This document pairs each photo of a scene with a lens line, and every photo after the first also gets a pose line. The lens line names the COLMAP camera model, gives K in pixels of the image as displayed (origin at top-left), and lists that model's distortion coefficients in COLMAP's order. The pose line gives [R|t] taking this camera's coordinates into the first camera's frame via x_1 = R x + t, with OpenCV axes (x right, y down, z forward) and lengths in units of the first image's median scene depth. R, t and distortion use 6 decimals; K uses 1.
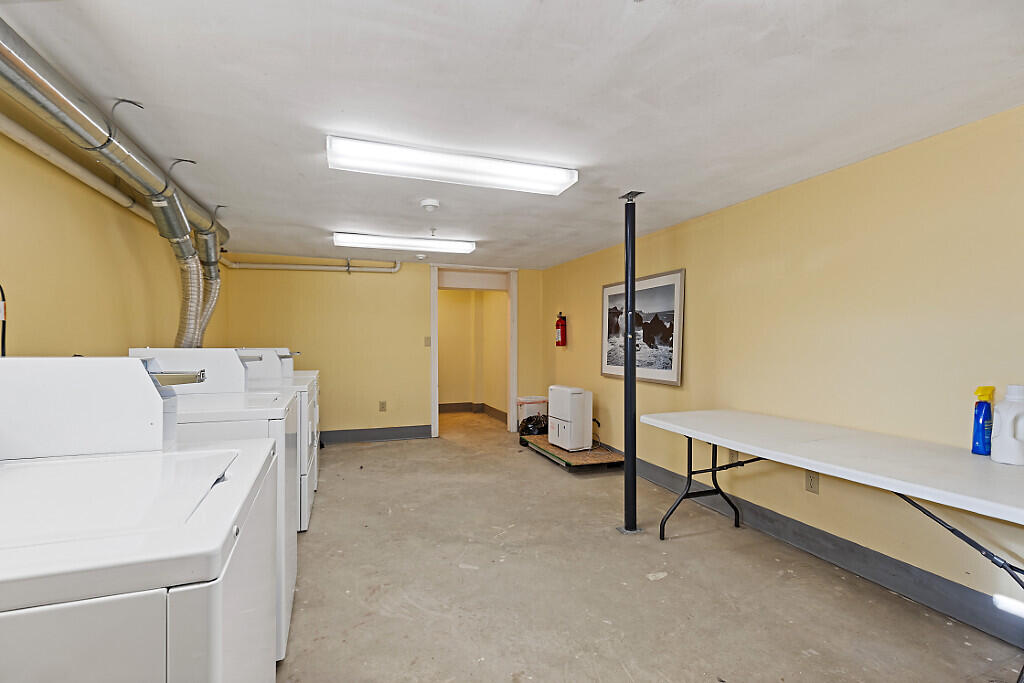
lens RADIAL K [[467.9, 0, 512.1], [0, 467.9, 341.0], [0, 0, 1]] dist [-0.001176, 0.000431]
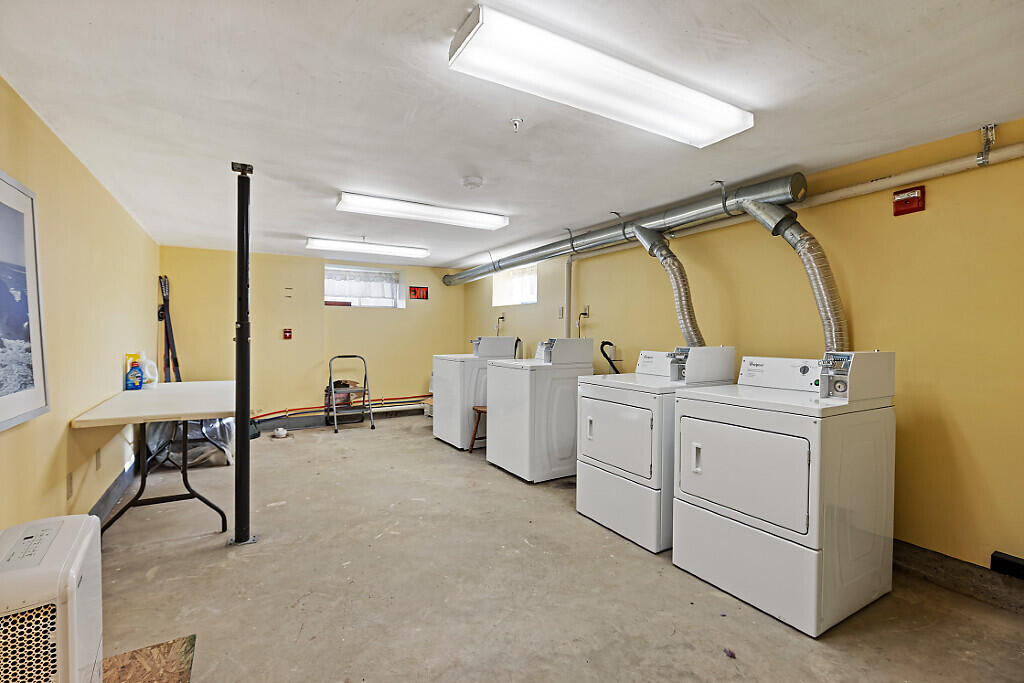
lens RADIAL K [[467.9, 0, 508.0], [0, 467.9, 339.1], [0, 0, 1]] dist [-0.001176, 0.000431]
pose [[-0.985361, -0.008588, -0.170267, -0.093383], [-0.010975, 0.999854, 0.013087, -0.002090], [0.170130, 0.014764, -0.985311, 1.966933]]
